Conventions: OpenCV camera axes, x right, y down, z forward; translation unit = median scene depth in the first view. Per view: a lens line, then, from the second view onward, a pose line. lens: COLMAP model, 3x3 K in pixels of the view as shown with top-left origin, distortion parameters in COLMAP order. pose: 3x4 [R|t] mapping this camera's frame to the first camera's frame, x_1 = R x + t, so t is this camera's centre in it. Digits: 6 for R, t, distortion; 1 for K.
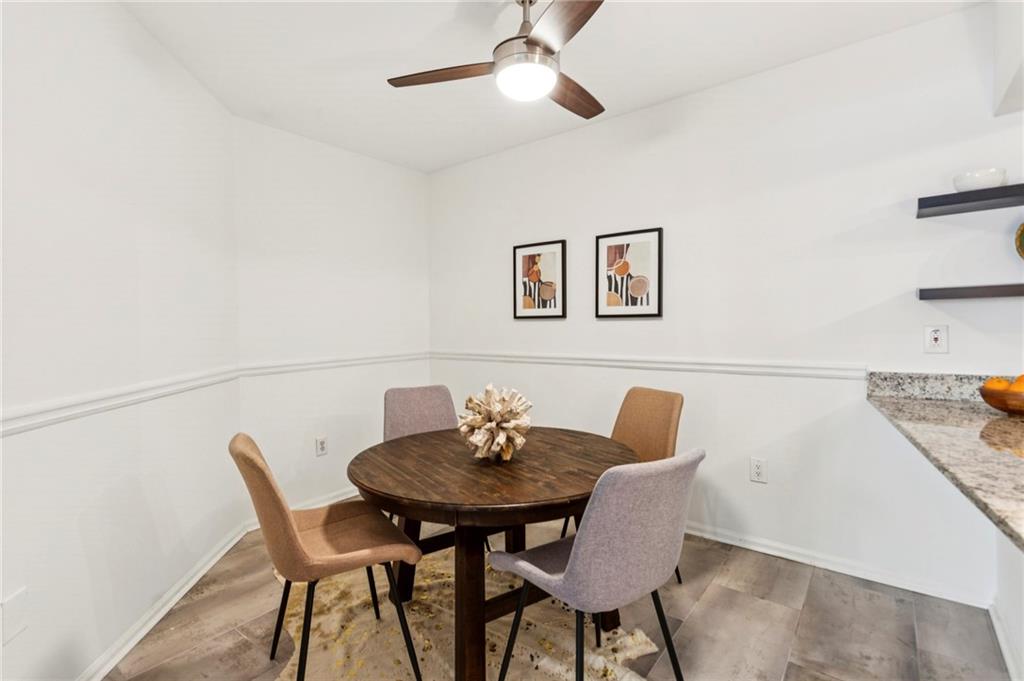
lens RADIAL K [[488.2, 0, 508.9], [0, 488.2, 334.4], [0, 0, 1]] dist [0.015610, 0.000116]
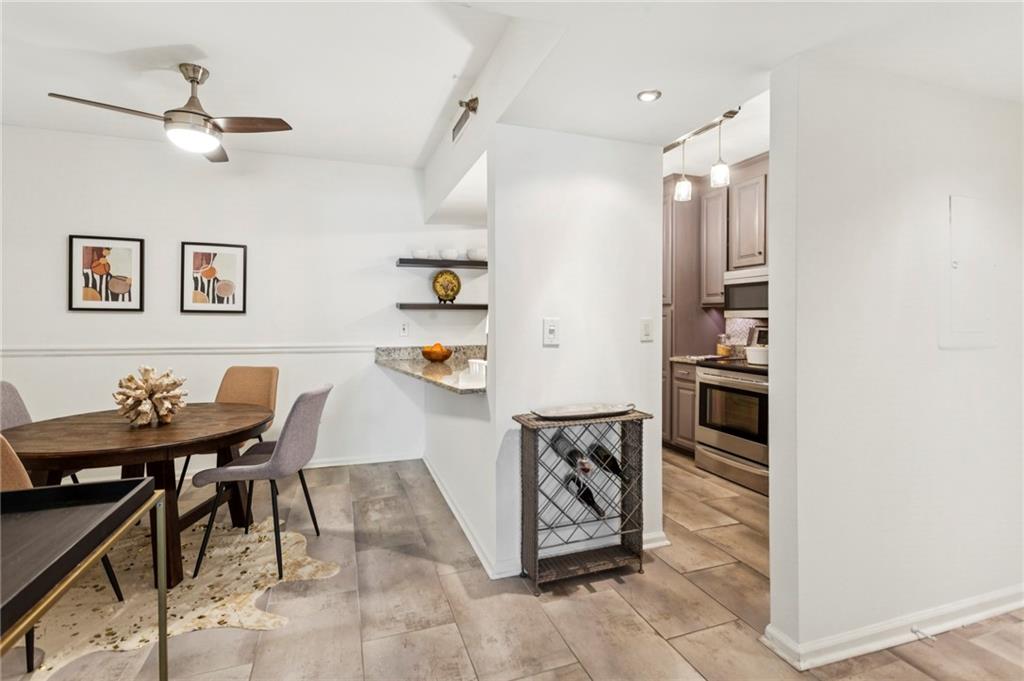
lens RADIAL K [[484.1, 0, 512.0], [0, 484.1, 321.6], [0, 0, 1]] dist [0.000497, -0.000007]
pose [[0.539084, 0.013220, 0.842148, -0.376284], [0.002305, 0.999850, -0.017171, 0.010004], [-0.842249, 0.011197, 0.538972, -0.286600]]
